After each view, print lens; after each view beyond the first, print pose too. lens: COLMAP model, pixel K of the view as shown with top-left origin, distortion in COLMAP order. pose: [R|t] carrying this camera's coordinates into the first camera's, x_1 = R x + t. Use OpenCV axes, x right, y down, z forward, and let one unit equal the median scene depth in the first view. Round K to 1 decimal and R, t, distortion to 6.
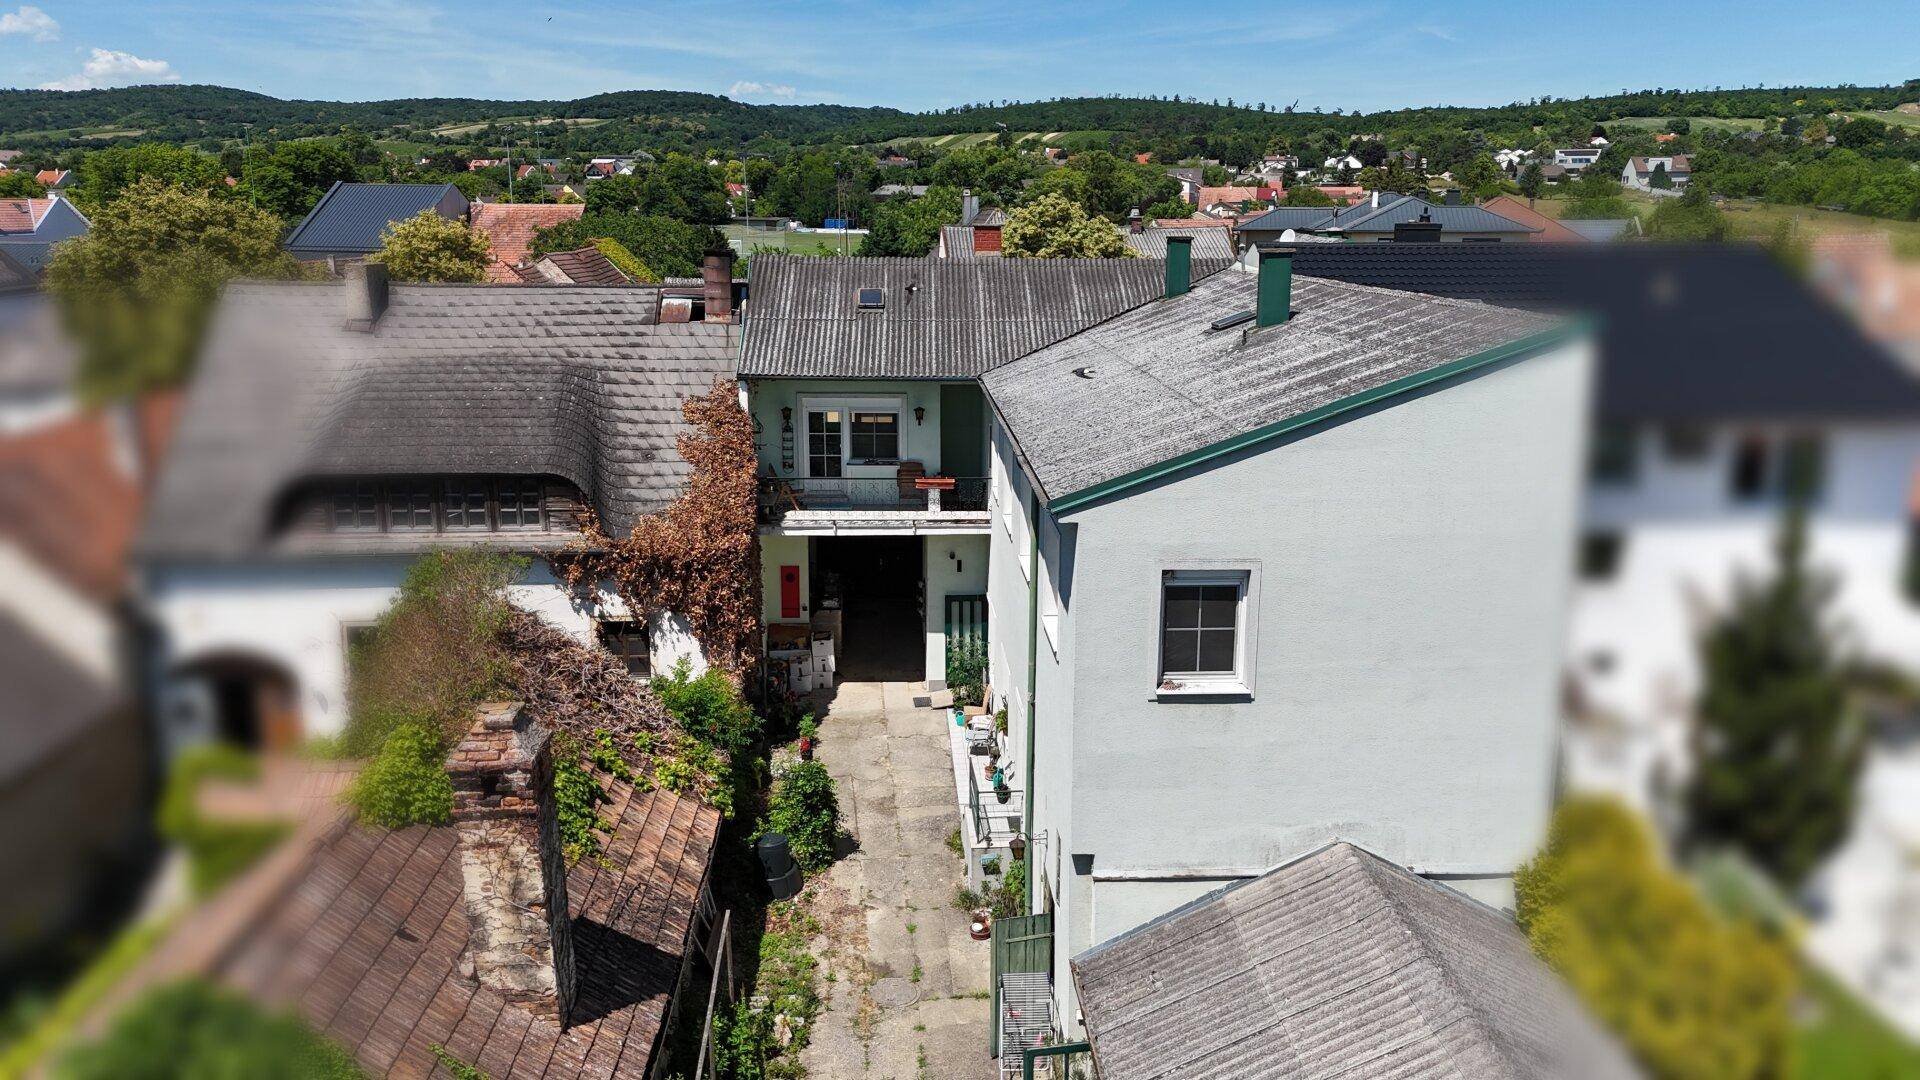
lens RADIAL K [[1375.3, 0, 963.6], [0, 1375.3, 537.5], [0, 0, 1]] dist [0.028829, 0.002566]
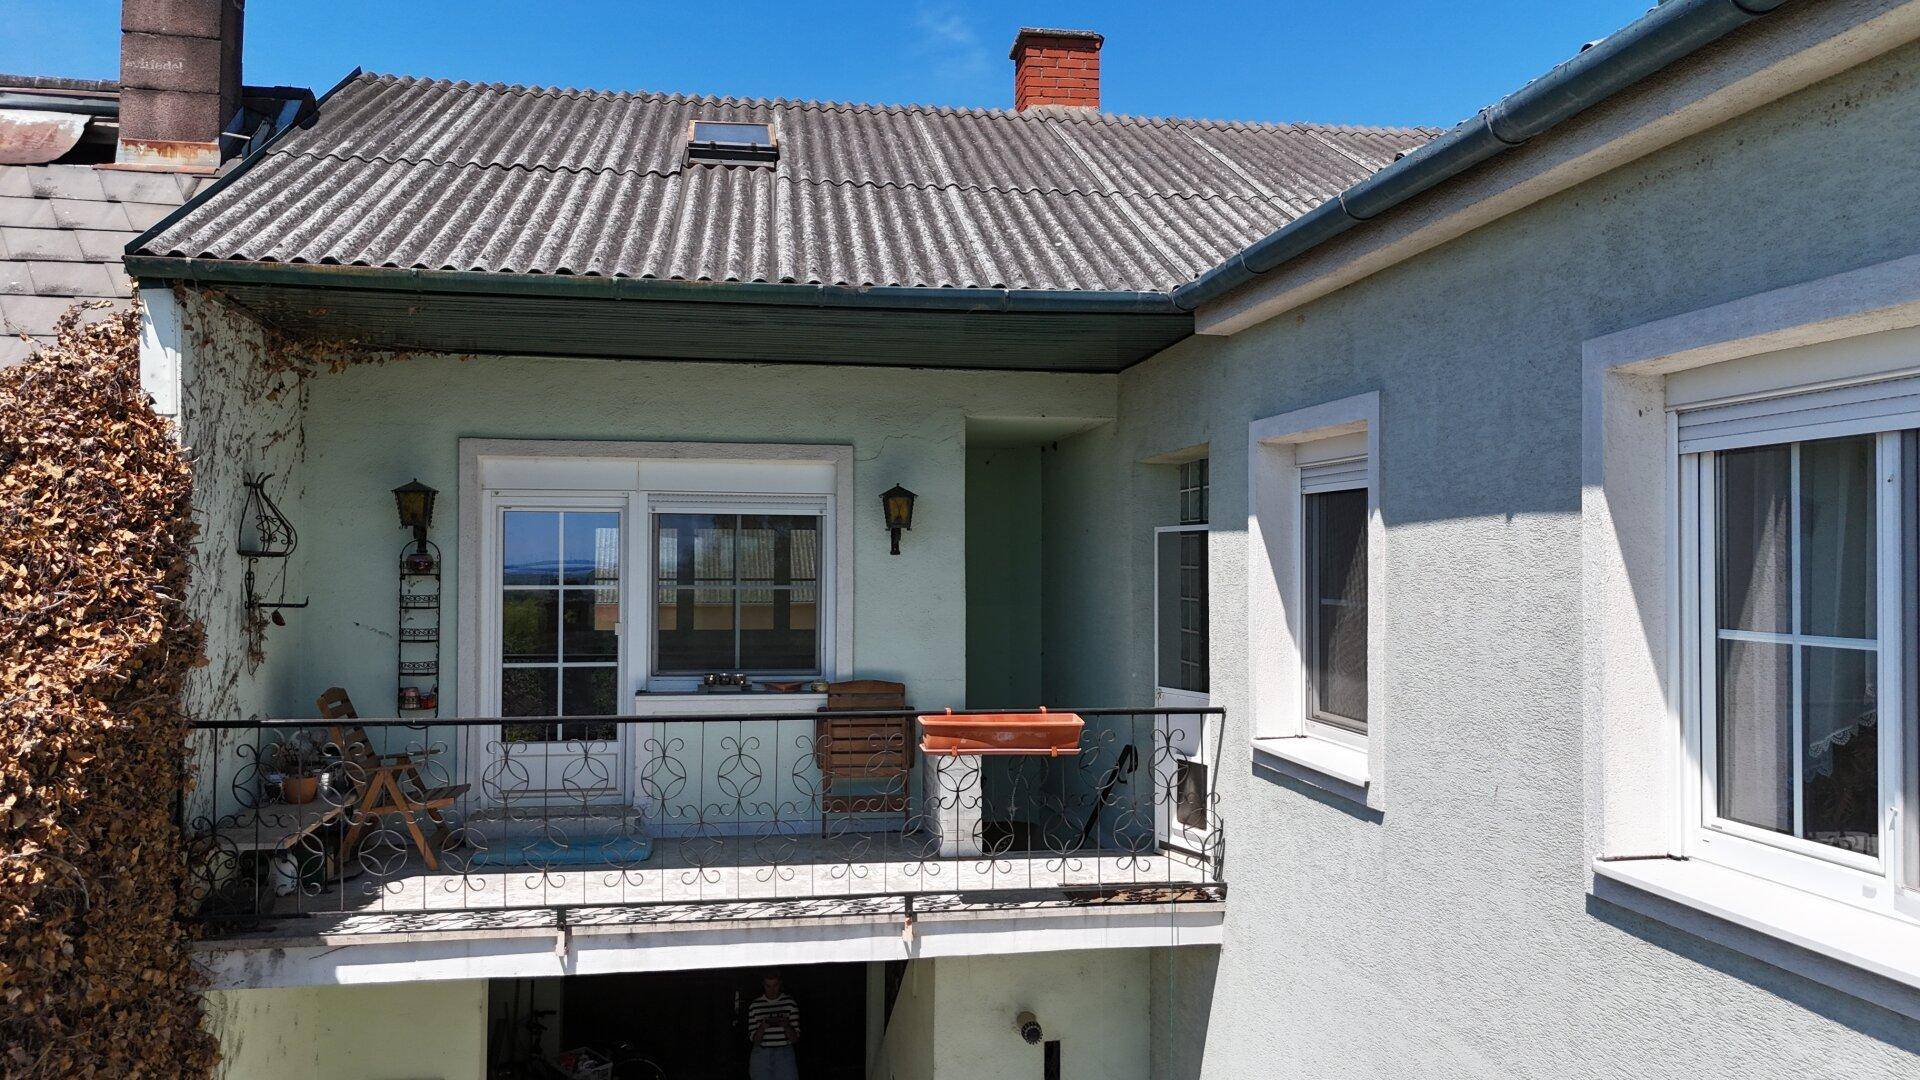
lens RADIAL K [[1375.3, 0, 943.6], [0, 1375.3, 534.3], [0, 0, 1]] dist [0.028829, 0.002566]
pose [[0.994577, -0.002534, 0.103968, -0.052482], [0.028652, 0.967691, -0.250506, -0.012709], [-0.099974, 0.252127, 0.962516, 0.724690]]
